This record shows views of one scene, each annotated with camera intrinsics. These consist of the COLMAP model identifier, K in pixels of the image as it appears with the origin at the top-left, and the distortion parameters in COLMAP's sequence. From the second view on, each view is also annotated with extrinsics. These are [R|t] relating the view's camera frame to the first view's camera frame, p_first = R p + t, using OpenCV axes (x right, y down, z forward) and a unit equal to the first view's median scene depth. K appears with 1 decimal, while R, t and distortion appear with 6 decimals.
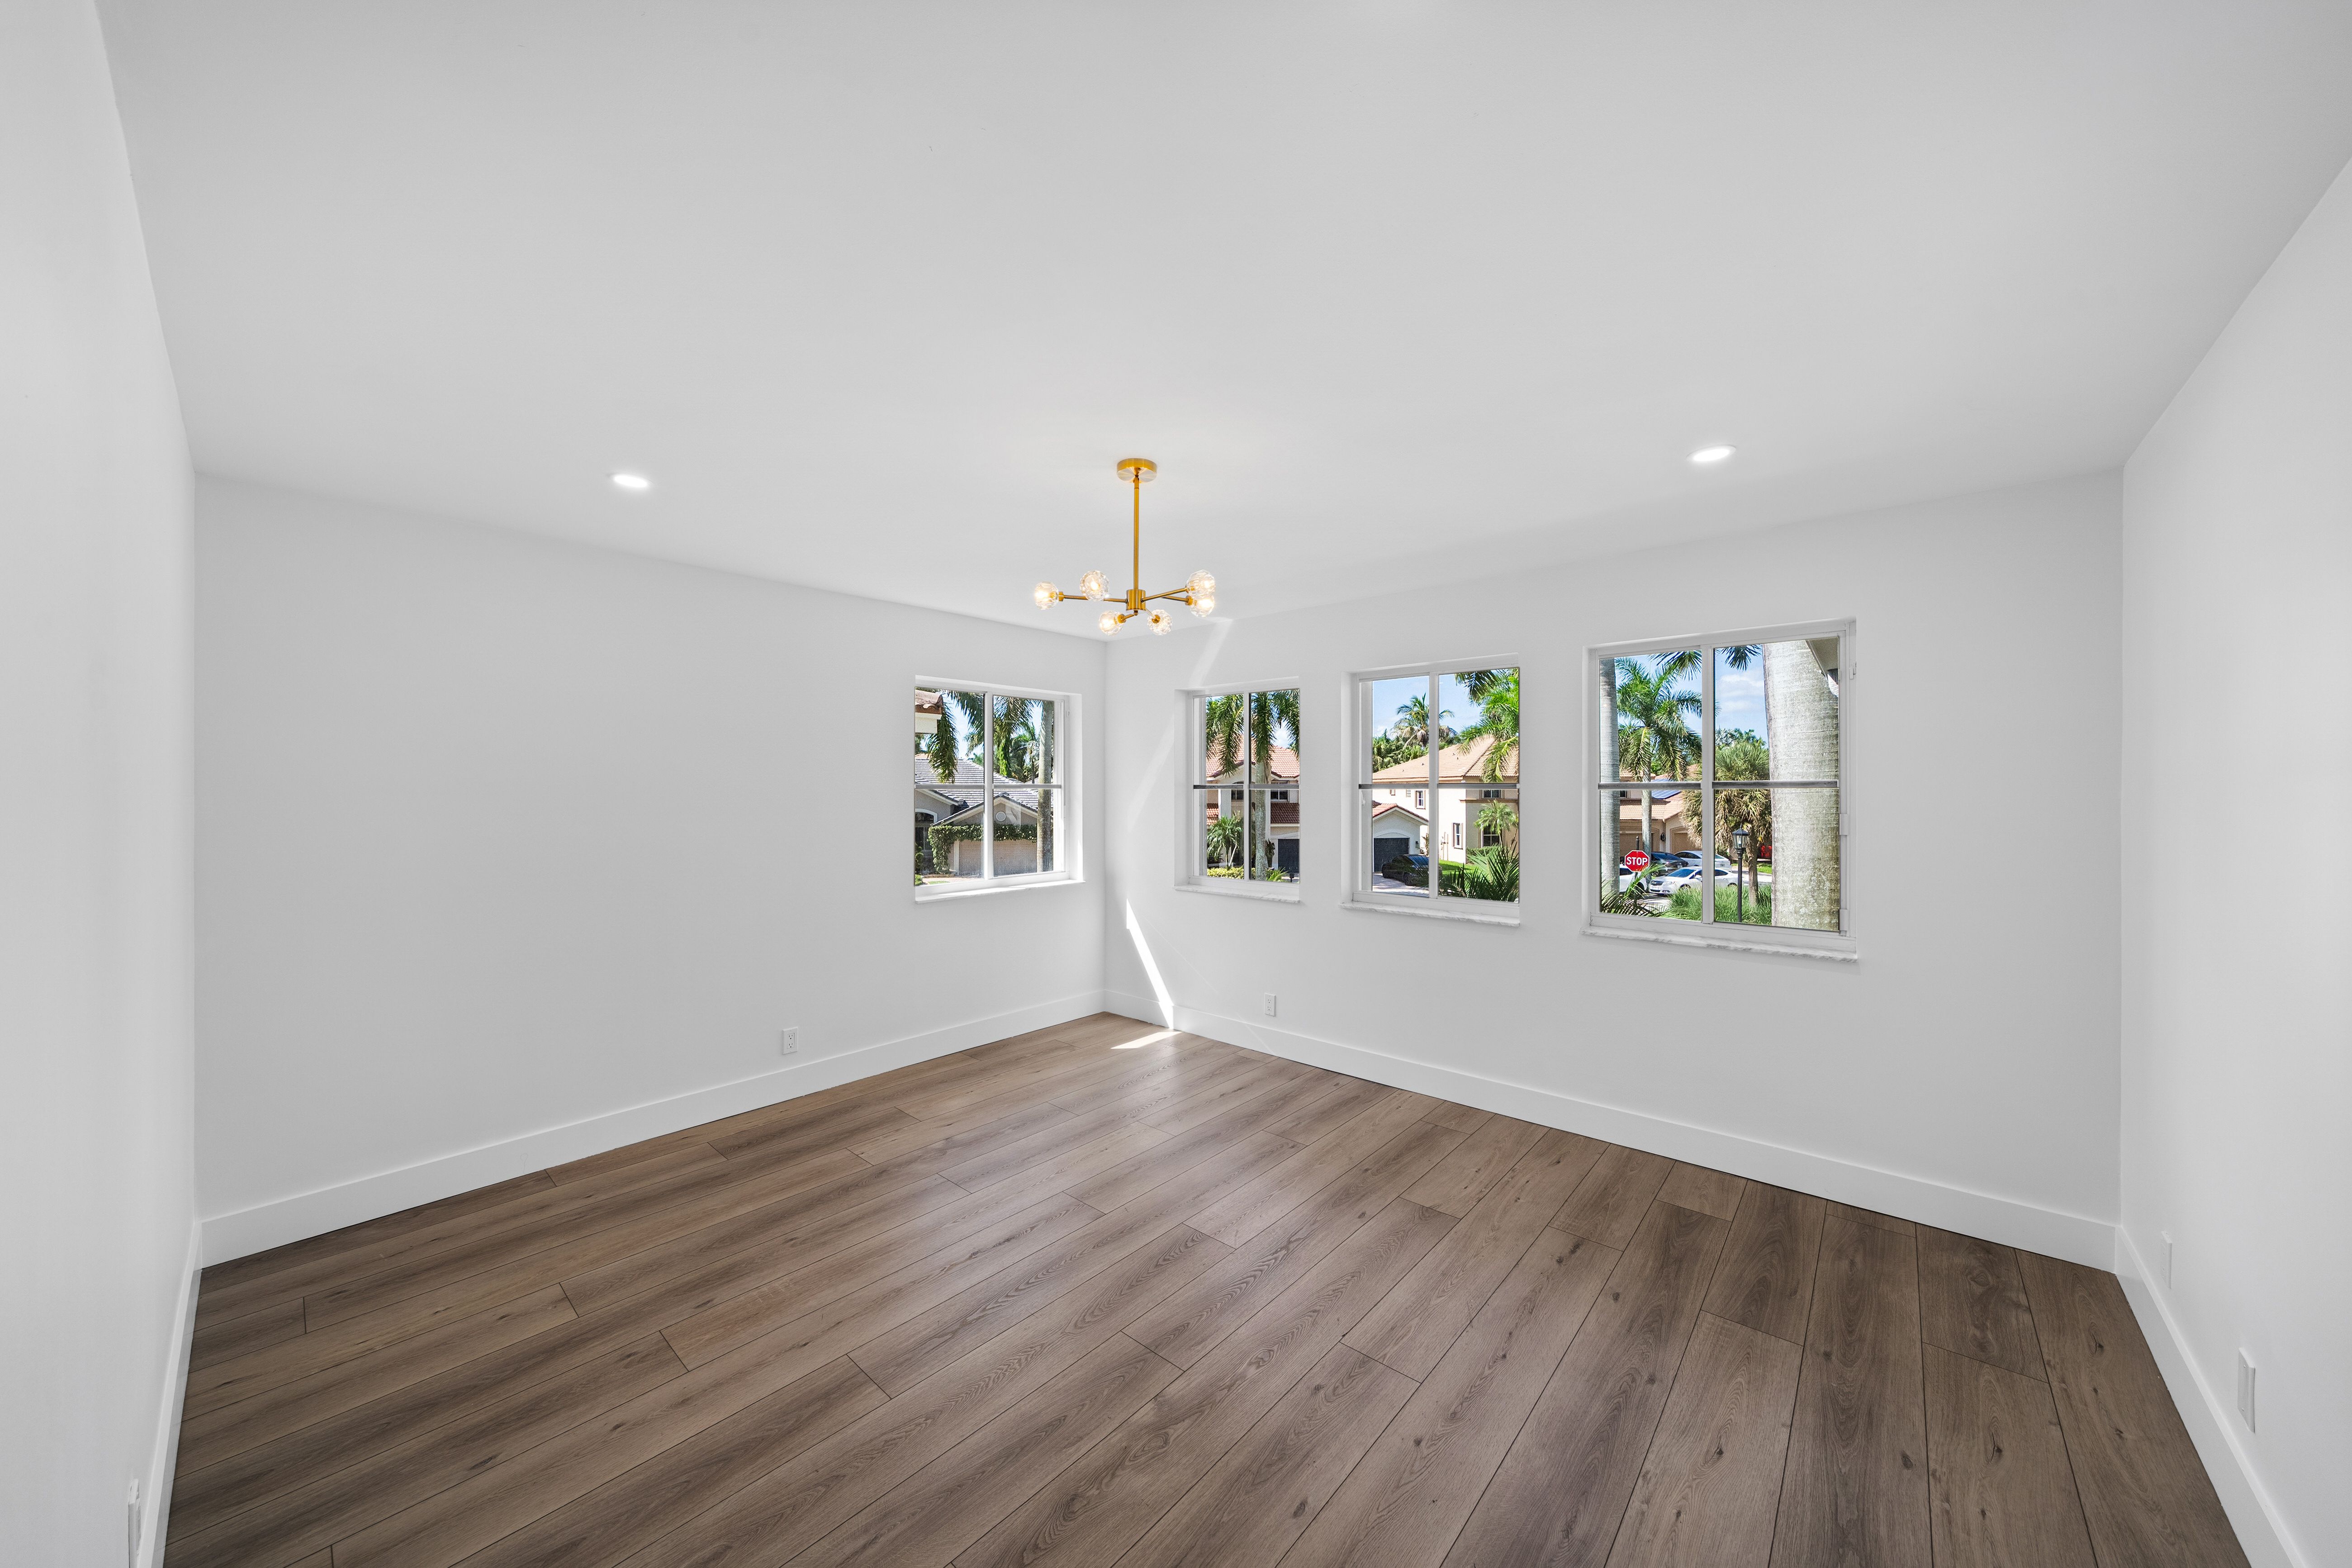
lens RADIAL K [[801.0, 0, 1167.3], [0, 801.0, 782.0], [0, 0, 1]] dist [-0.001611, -0.000169]
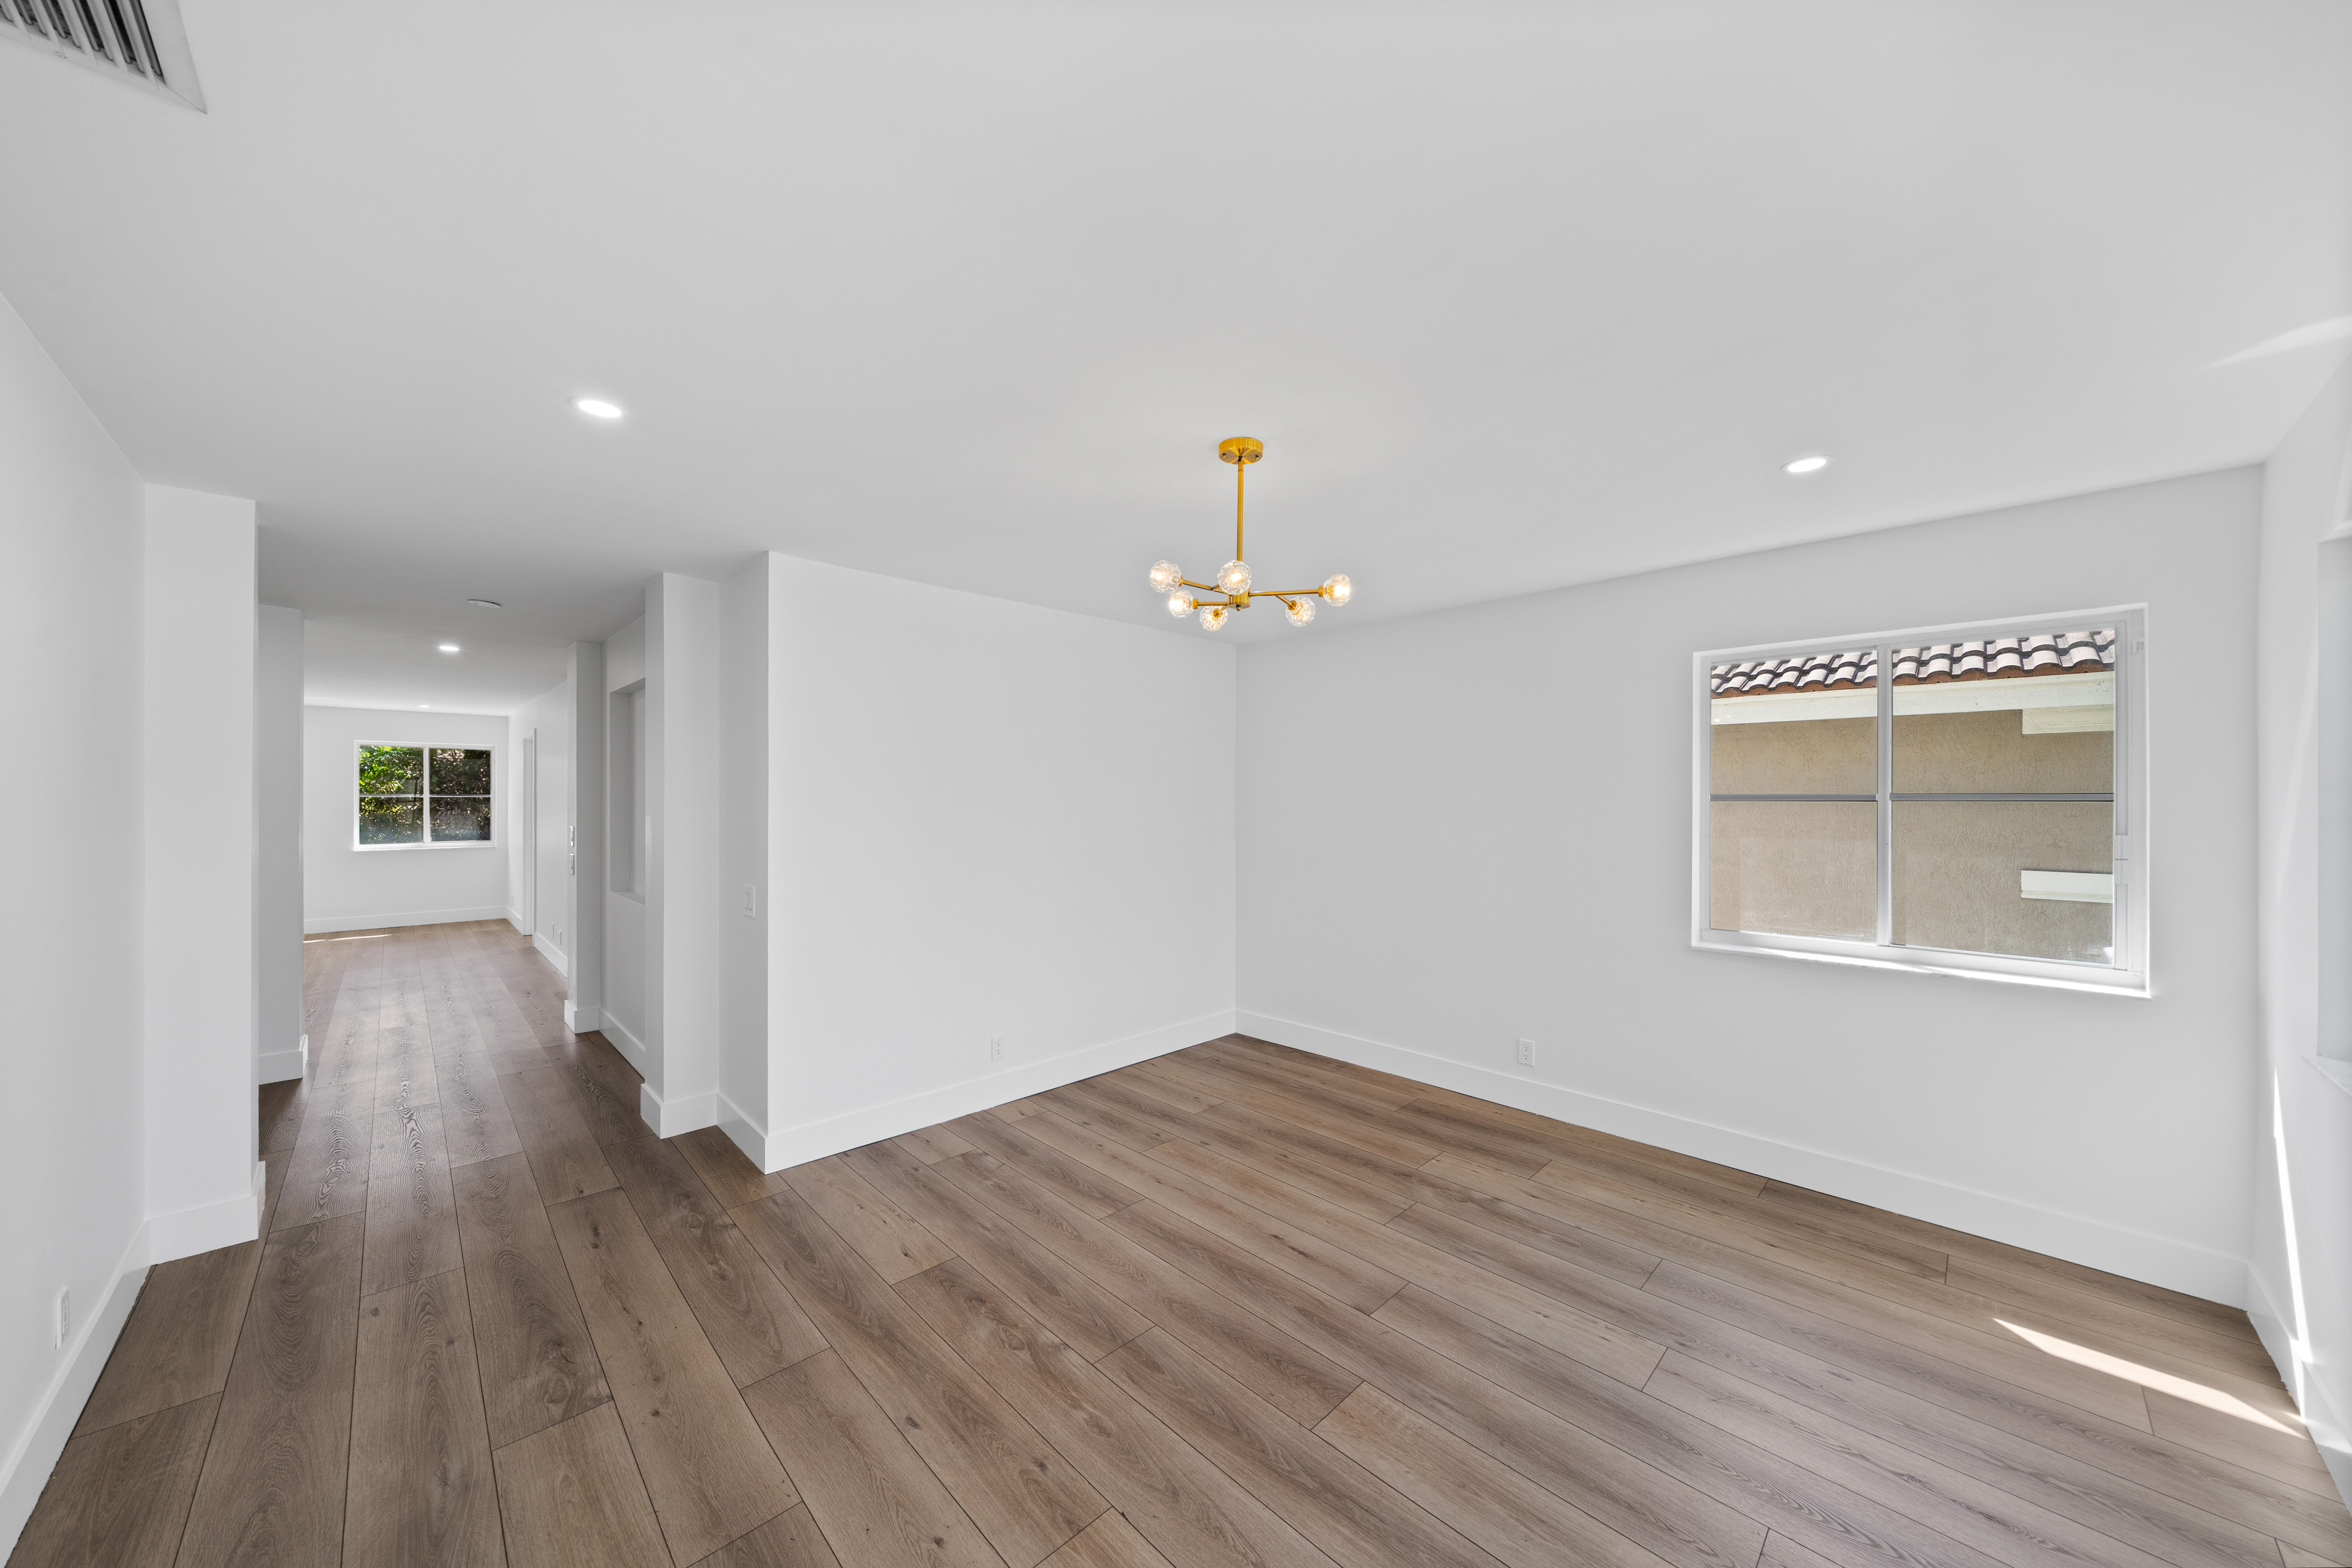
lens RADIAL K [[801.0, 0, 1167.3], [0, 801.0, 782.0], [0, 0, 1]] dist [-0.001611, -0.000169]
pose [[-0.063904, -0.020004, -0.997756, 0.761992], [0.004690, 0.999782, -0.020345, 0.005176], [0.997945, -0.005980, -0.063797, 0.838788]]
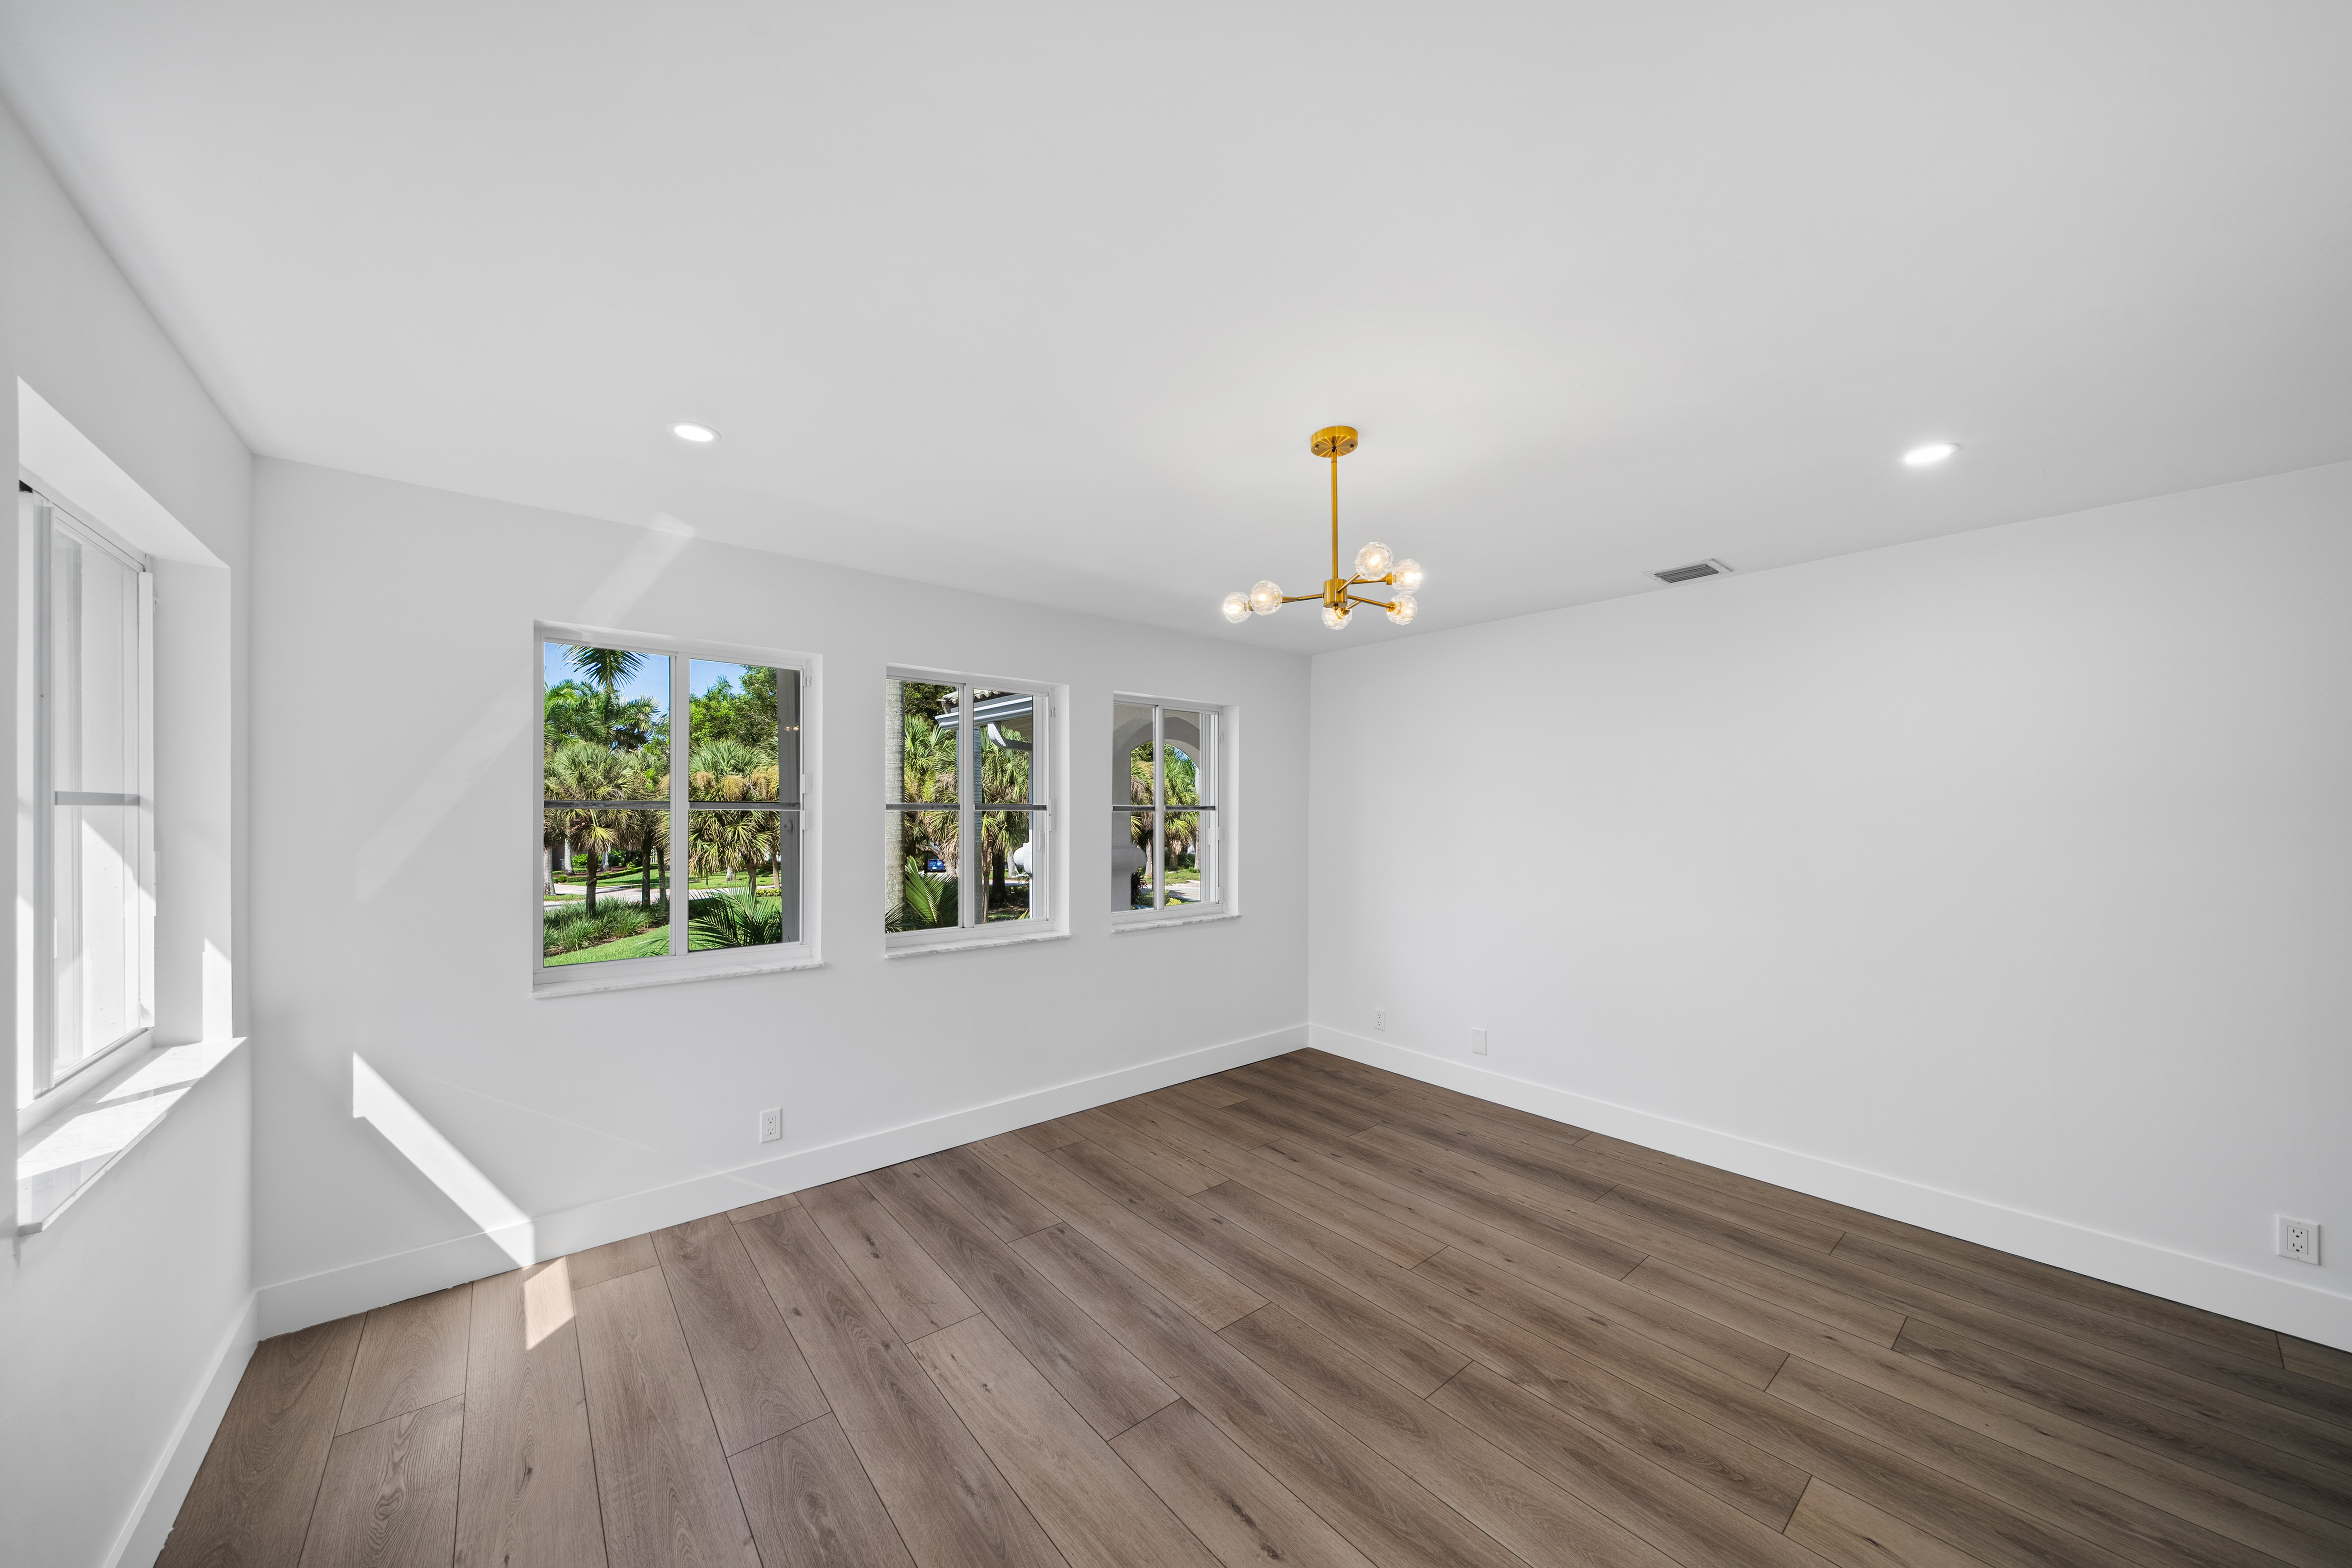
lens RADIAL K [[810.8, 0, 1162.1], [0, 810.8, 805.9], [0, 0, 1]] dist [-0.000111, -0.000050]
pose [[0.153910, 0.005139, 0.988072, -0.799946], [-0.012655, 0.999915, -0.003230, 0.005458], [-0.988004, -0.012007, 0.153961, 0.900227]]
